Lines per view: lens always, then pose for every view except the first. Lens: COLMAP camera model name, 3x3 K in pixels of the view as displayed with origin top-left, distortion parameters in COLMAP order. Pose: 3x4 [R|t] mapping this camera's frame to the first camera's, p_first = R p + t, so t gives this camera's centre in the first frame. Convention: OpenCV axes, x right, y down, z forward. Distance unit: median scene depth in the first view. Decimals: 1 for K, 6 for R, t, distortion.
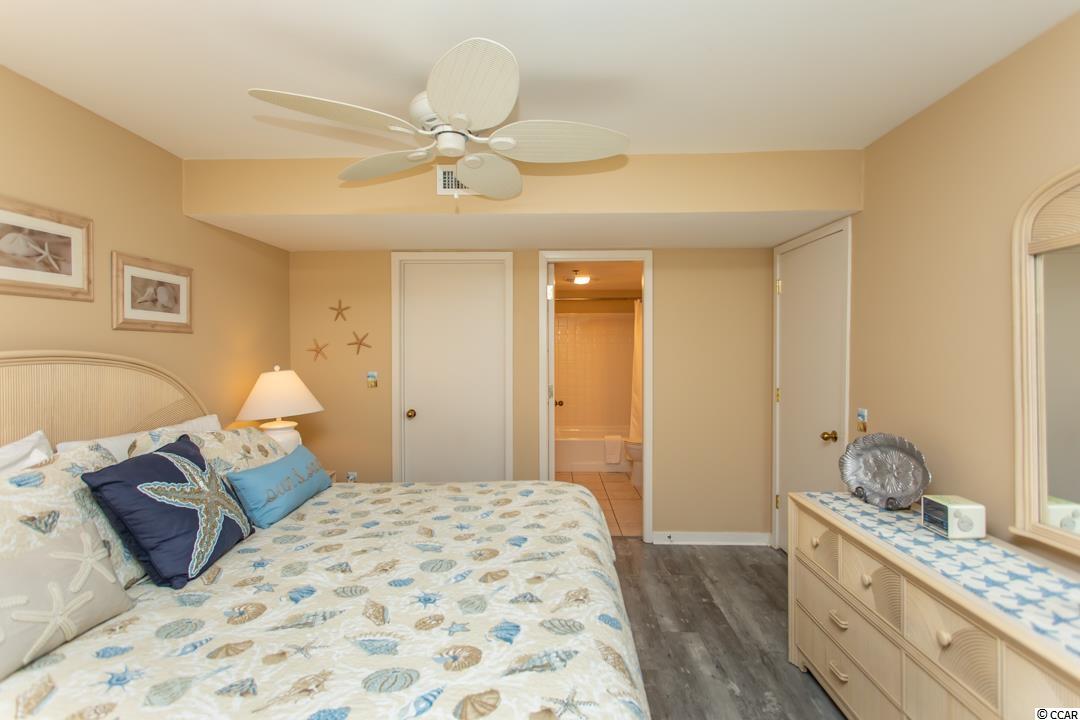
lens RADIAL K [[510.7, 0, 540.0], [0, 510.7, 360.0], [0, 0, 1]] dist [0.003668, 0.001508]
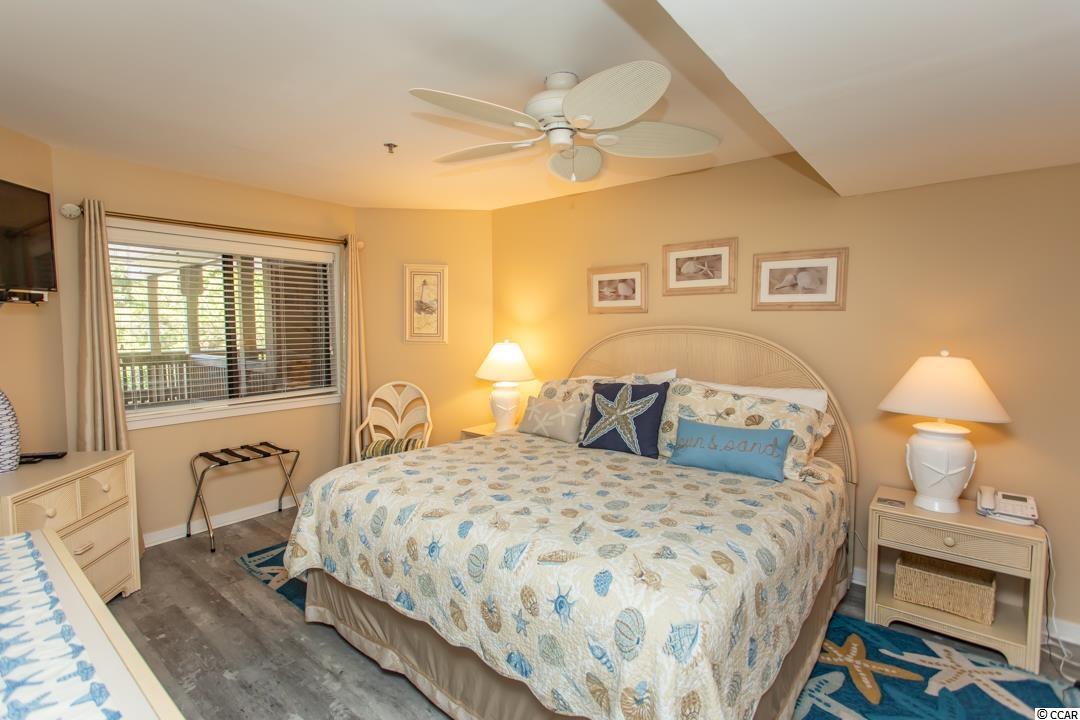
lens RADIAL K [[510.7, 0, 540.0], [0, 510.7, 360.0], [0, 0, 1]] dist [0.003668, 0.001508]
pose [[-0.604941, 0.060734, -0.793951, 0.683808], [-0.020336, 0.995583, 0.091653, -0.046726], [0.796011, 0.071590, -0.601034, 1.509942]]
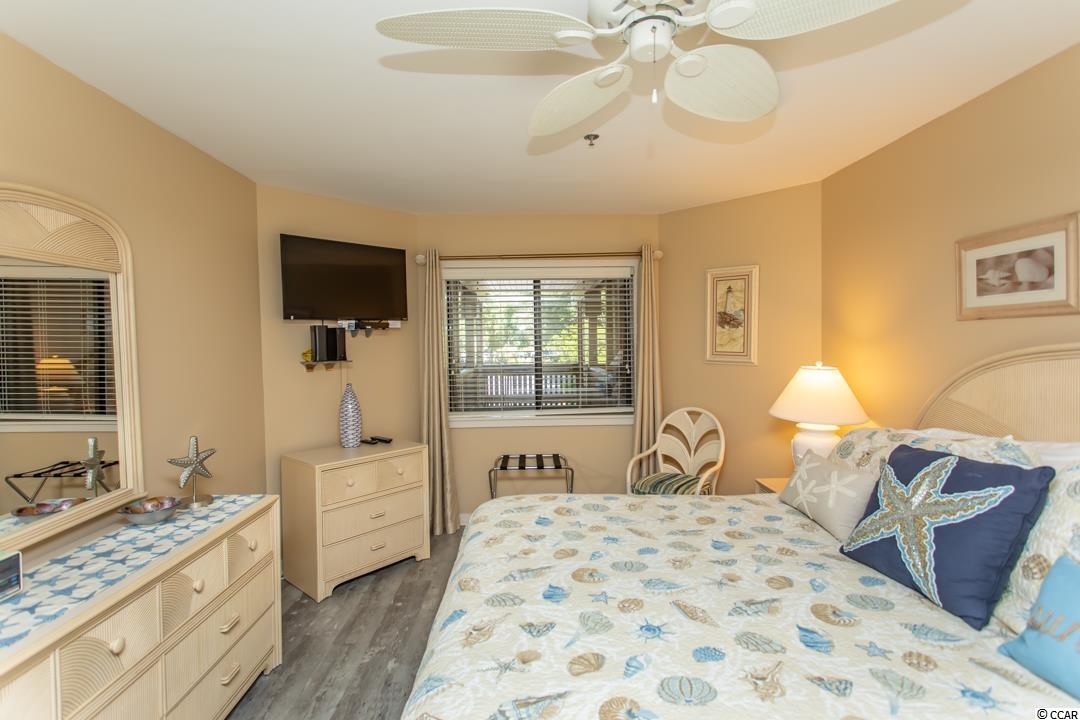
lens RADIAL K [[510.7, 0, 540.0], [0, 510.7, 360.0], [0, 0, 1]] dist [0.003668, 0.001508]
pose [[-0.998314, 0.018757, -0.054930, 0.013742], [0.015124, 0.997717, 0.065819, -0.047657], [0.056039, 0.064877, -0.996319, 1.536618]]
